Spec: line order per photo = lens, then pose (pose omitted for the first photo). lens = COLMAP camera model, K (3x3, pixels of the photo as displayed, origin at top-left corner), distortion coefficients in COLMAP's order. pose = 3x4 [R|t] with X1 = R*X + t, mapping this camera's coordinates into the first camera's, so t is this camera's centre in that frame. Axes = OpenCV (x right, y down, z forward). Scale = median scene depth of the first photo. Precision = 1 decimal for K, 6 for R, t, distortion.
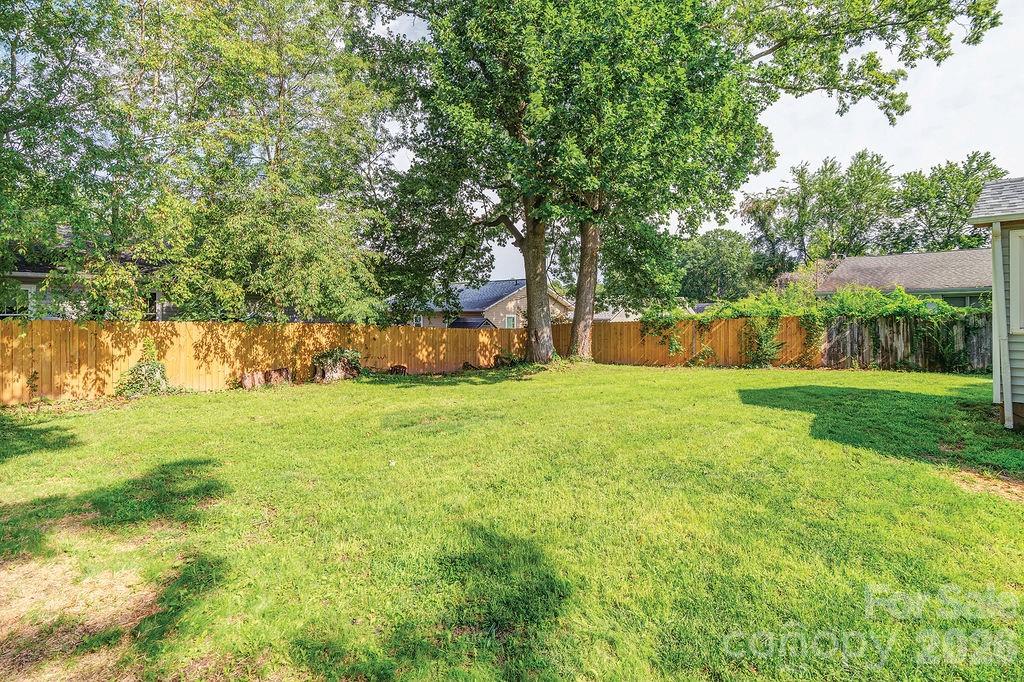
lens RADIAL K [[495.8, 0, 513.5], [0, 495.8, 288.6], [0, 0, 1]] dist [0.029748, -0.012407]
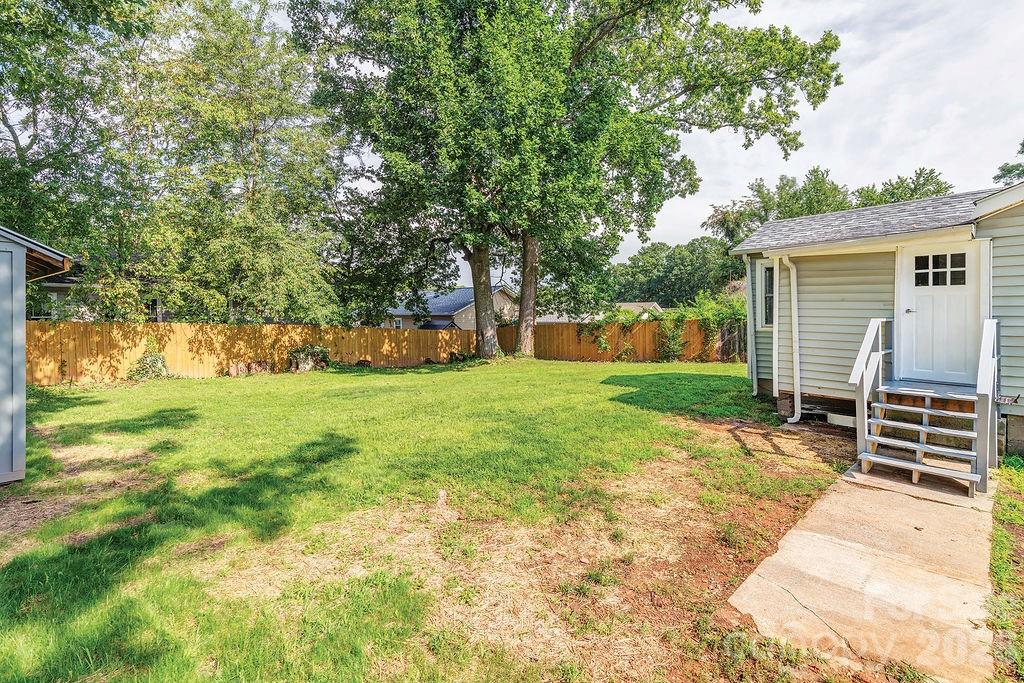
lens RADIAL K [[492.7, 0, 530.0], [0, 492.7, 315.8], [0, 0, 1]] dist [0.022780, 0.000438]
pose [[0.999846, 0.002170, 0.017414, 0.144161], [-0.002991, 0.998876, 0.047298, -0.008925], [-0.017292, -0.047343, 0.998729, -0.189309]]
